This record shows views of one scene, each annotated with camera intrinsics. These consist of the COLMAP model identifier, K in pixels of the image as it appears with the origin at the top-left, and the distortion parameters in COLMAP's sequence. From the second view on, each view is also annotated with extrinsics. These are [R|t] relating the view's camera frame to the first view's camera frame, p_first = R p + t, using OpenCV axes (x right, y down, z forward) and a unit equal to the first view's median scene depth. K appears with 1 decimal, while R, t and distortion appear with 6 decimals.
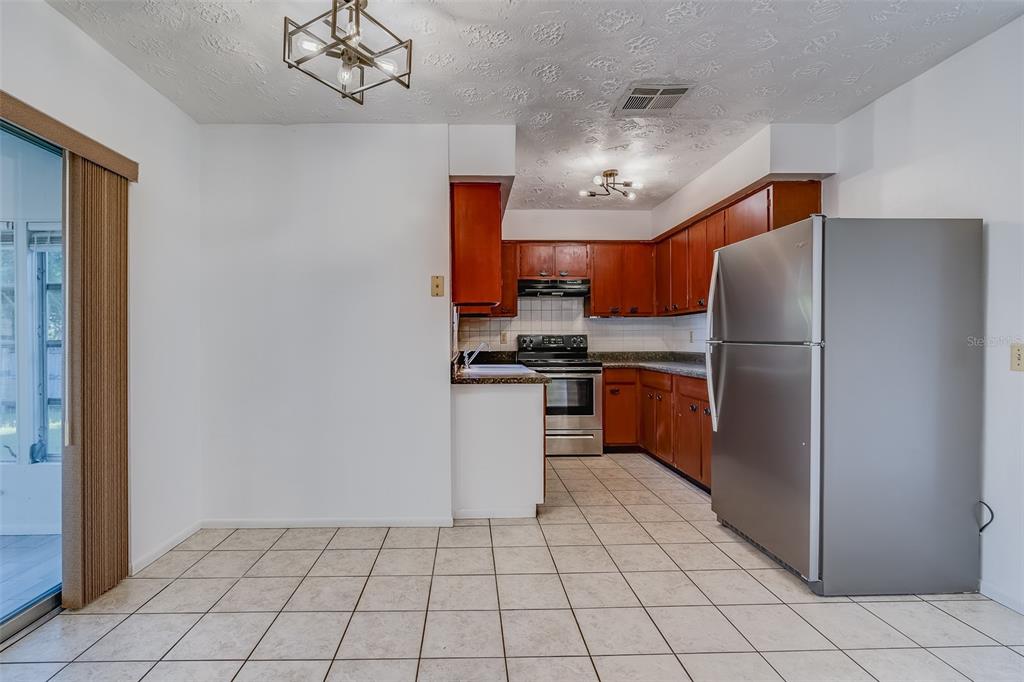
lens RADIAL K [[481.2, 0, 485.1], [0, 481.2, 339.3], [0, 0, 1]] dist [-0.002300, 0.002152]
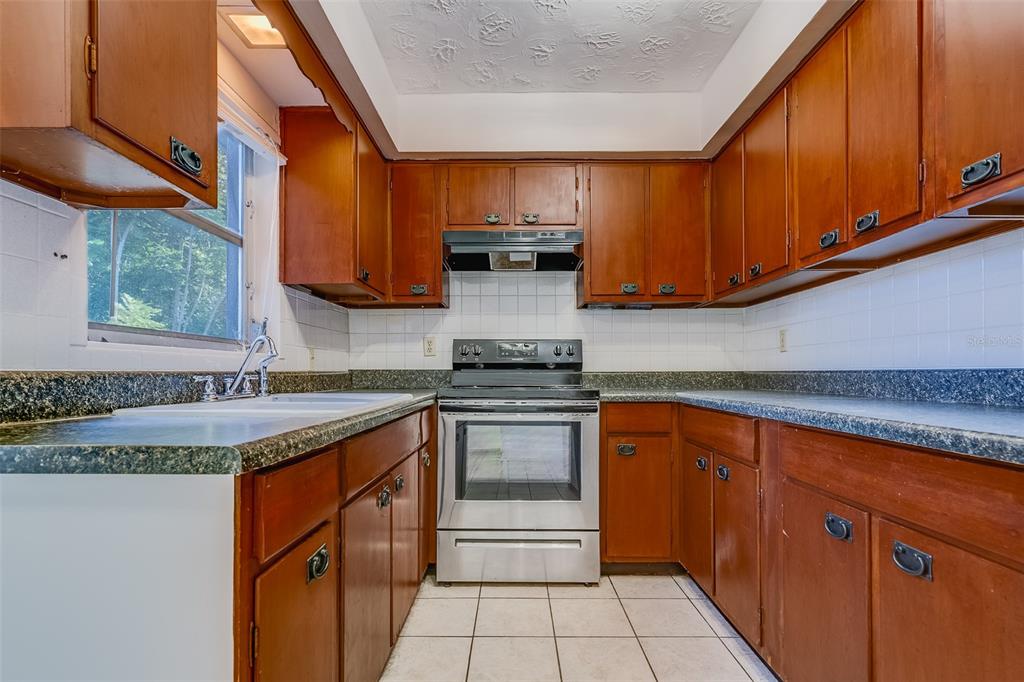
lens RADIAL K [[481.2, 0, 512.5], [0, 481.2, 366.5], [0, 0, 1]] dist [-0.002300, 0.002152]
pose [[0.999334, 0.000300, -0.036485, 0.162740], [-0.000536, 0.999979, -0.006462, 0.025457], [0.036482, 0.006477, 0.999313, 0.482683]]
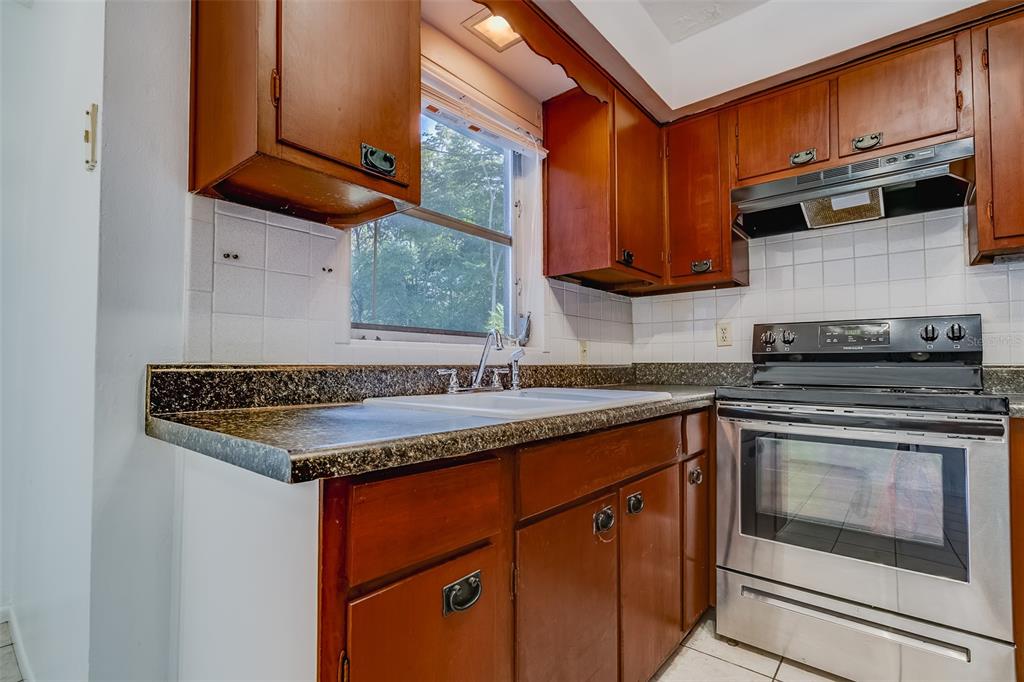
lens RADIAL K [[481.2, 0, 510.6], [0, 481.2, 349.7], [0, 0, 1]] dist [-0.002300, 0.002152]
pose [[0.745974, -0.018744, -0.665711, 0.200896], [0.001347, 0.999644, -0.026637, 0.025055], [0.665973, 0.018974, 0.745734, 0.562754]]
